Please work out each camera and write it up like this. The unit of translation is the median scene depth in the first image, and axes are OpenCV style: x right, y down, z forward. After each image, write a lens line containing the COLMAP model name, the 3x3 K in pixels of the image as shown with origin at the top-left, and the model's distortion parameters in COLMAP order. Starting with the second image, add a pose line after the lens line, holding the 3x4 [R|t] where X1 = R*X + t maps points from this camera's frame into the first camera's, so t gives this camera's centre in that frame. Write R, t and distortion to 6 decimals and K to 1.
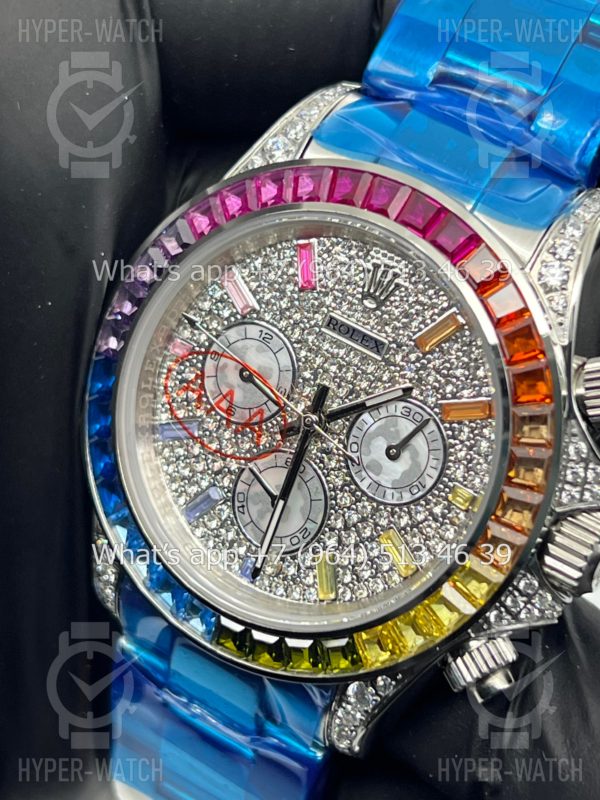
lens RADIAL K [[1937.6, 0, 298.4], [0, 1937.6, 401.8], [0, 0, 1]] dist [0.184377, 0.000000]
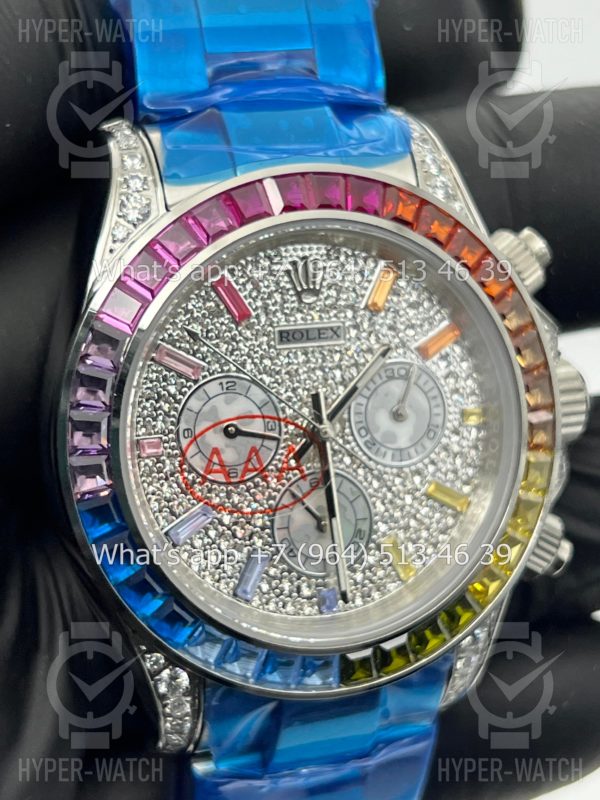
lens RADIAL K [[1937.6, 0, 301.7], [0, 1937.6, 395.8], [0, 0, 1]] dist [0.184377, 0.000000]
pose [[0.606543, -0.484985, 0.629997, -0.609304], [0.468892, 0.858130, 0.209171, -0.215885], [-0.642064, 0.168529, 0.747898, 0.270425]]
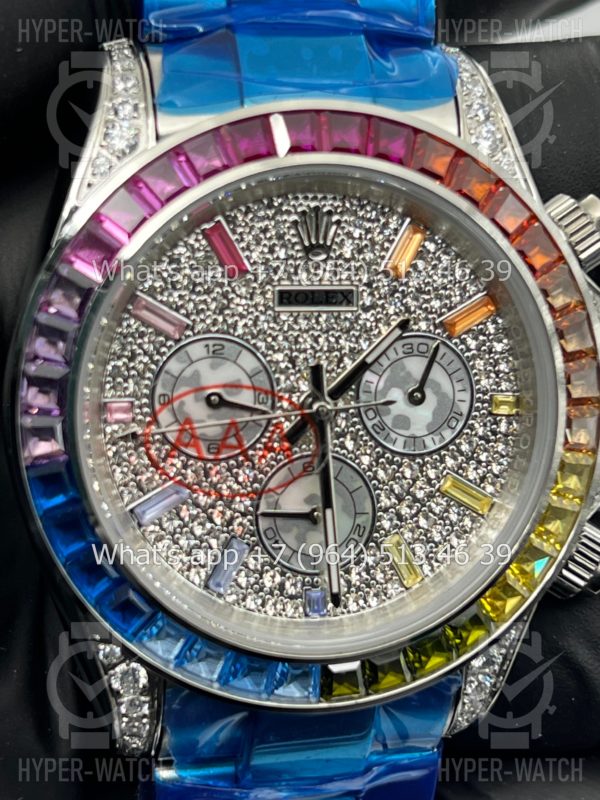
lens RADIAL K [[1937.6, 0, 303.9], [0, 1937.6, 406.8], [0, 0, 1]] dist [0.184377, 0.000000]
pose [[0.714755, -0.447160, 0.537749, -0.458032], [0.424379, 0.888466, 0.174727, -0.143763], [-0.555902, 0.103323, 0.824801, 0.299131]]
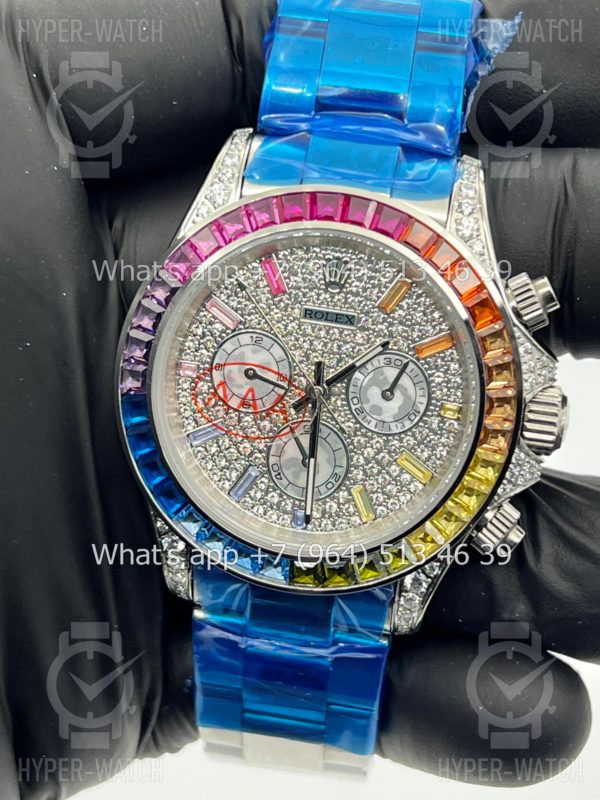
lens RADIAL K [[1937.6, 0, 293.2], [0, 1937.6, 395.1], [0, 0, 1]] dist [0.184377, 0.000000]
pose [[0.915951, -0.307320, 0.258048, -0.337663], [0.302448, 0.951313, 0.059406, -0.068429], [-0.263741, 0.023633, 0.964304, -0.224121]]
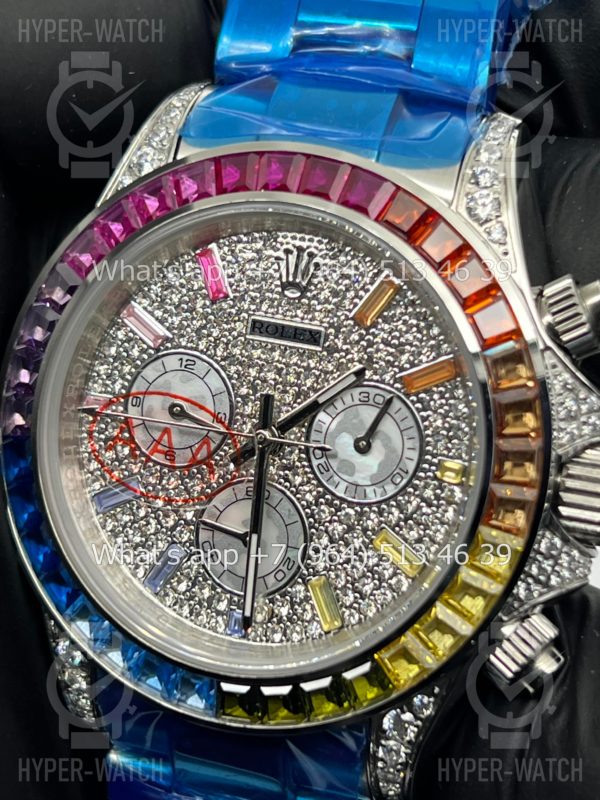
lens RADIAL K [[1937.6, 0, 306.3], [0, 1937.6, 400.3], [0, 0, 1]] dist [0.184377, 0.000000]
pose [[0.961157, -0.254489, 0.106833, -0.065007], [0.264199, 0.960320, -0.089351, 0.078080], [-0.079855, 0.114106, 0.990254, 0.117715]]
